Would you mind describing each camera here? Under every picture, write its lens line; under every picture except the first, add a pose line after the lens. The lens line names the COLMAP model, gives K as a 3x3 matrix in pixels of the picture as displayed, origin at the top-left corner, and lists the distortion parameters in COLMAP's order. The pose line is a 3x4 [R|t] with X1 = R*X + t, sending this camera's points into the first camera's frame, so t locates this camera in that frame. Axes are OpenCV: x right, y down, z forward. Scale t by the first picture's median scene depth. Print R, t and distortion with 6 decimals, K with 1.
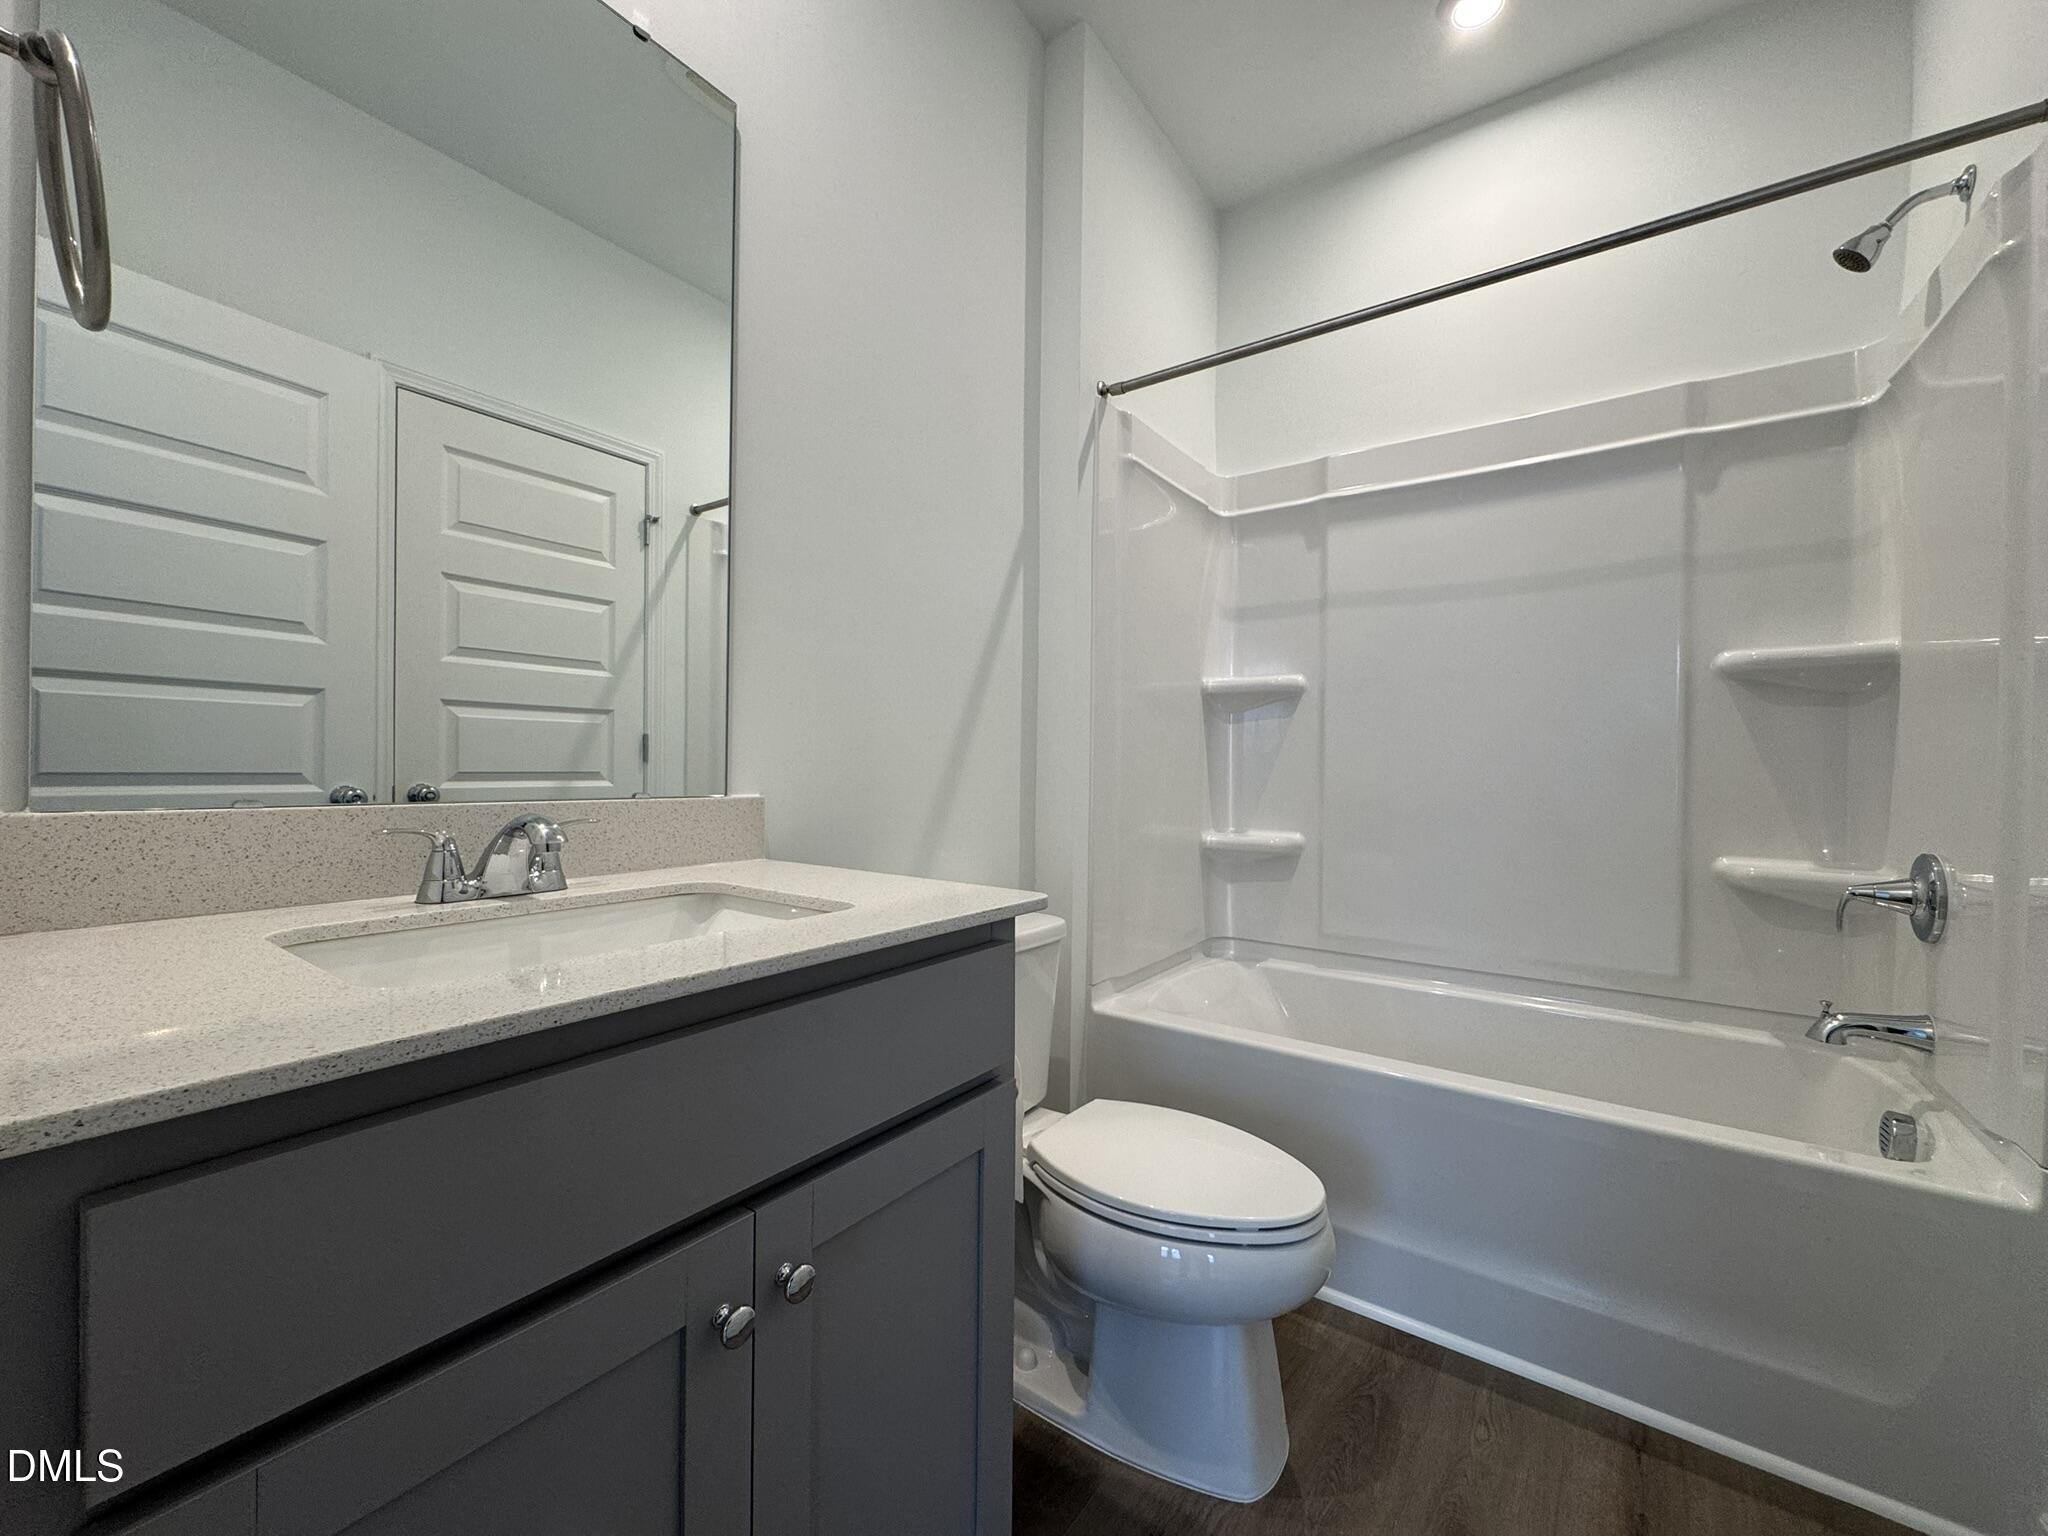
lens RADIAL K [[821.7, 0, 1024.1], [0, 821.7, 764.8], [0, 0, 1]] dist [-0.001218, -0.000245]
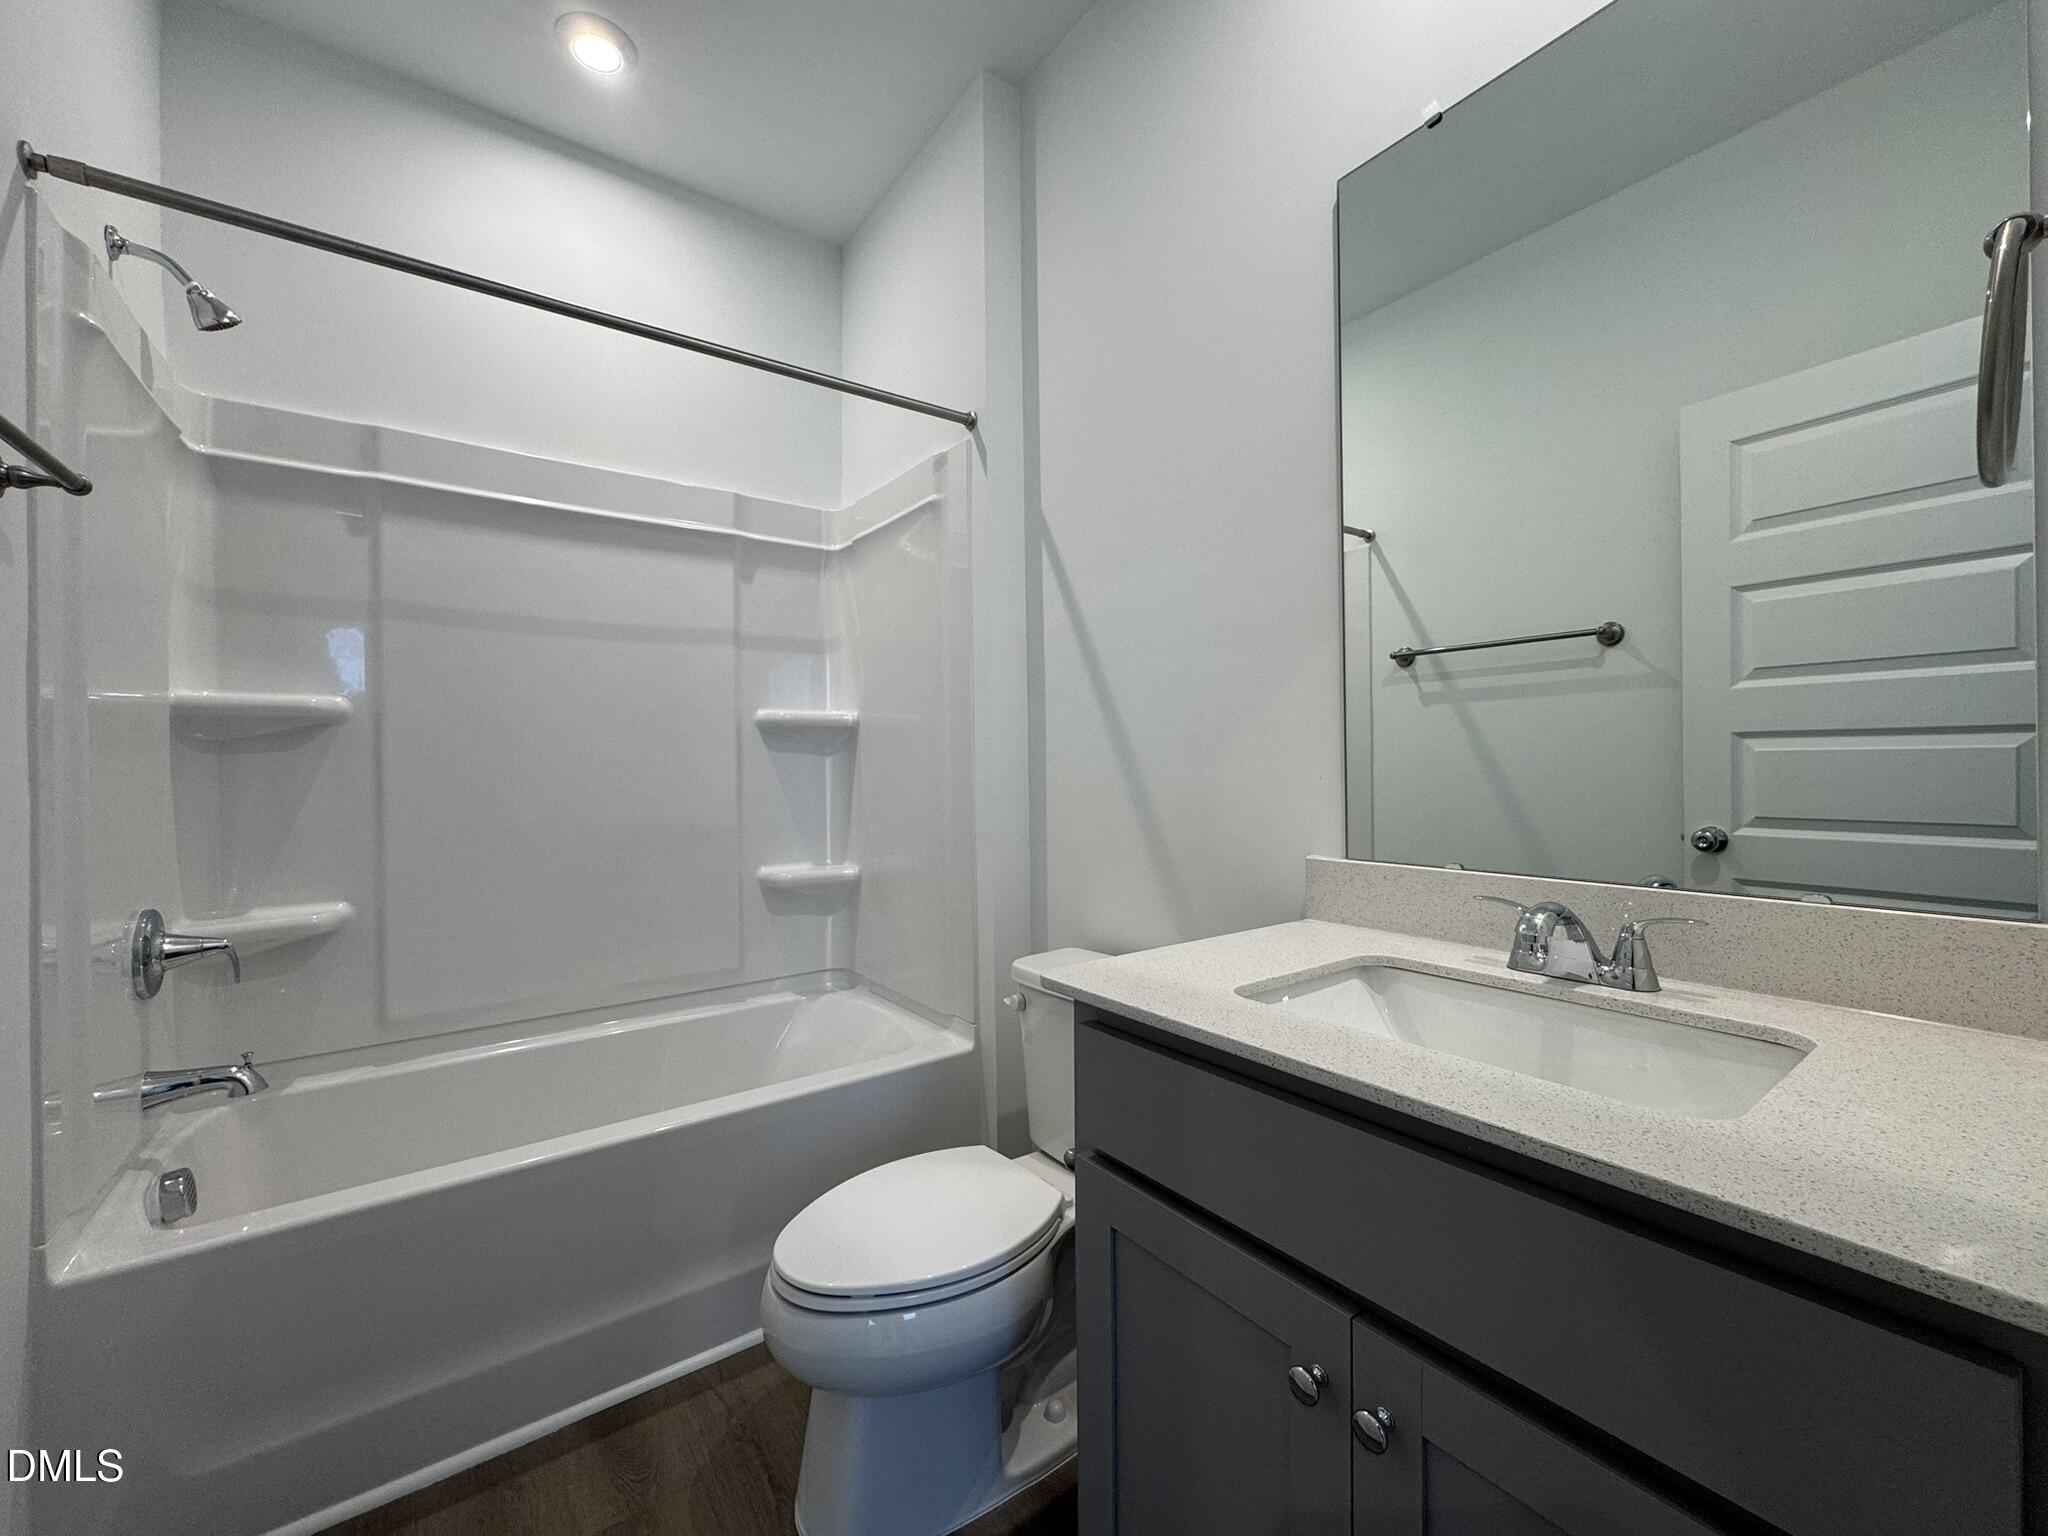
lens RADIAL K [[821.7, 0, 1024.1], [0, 821.7, 764.8], [0, 0, 1]] dist [-0.001218, -0.000245]
pose [[0.301064, -0.014037, 0.953501, -0.258188], [0.015200, 0.999835, 0.009920, -0.054495], [-0.953483, 0.011507, 0.301228, 0.201456]]
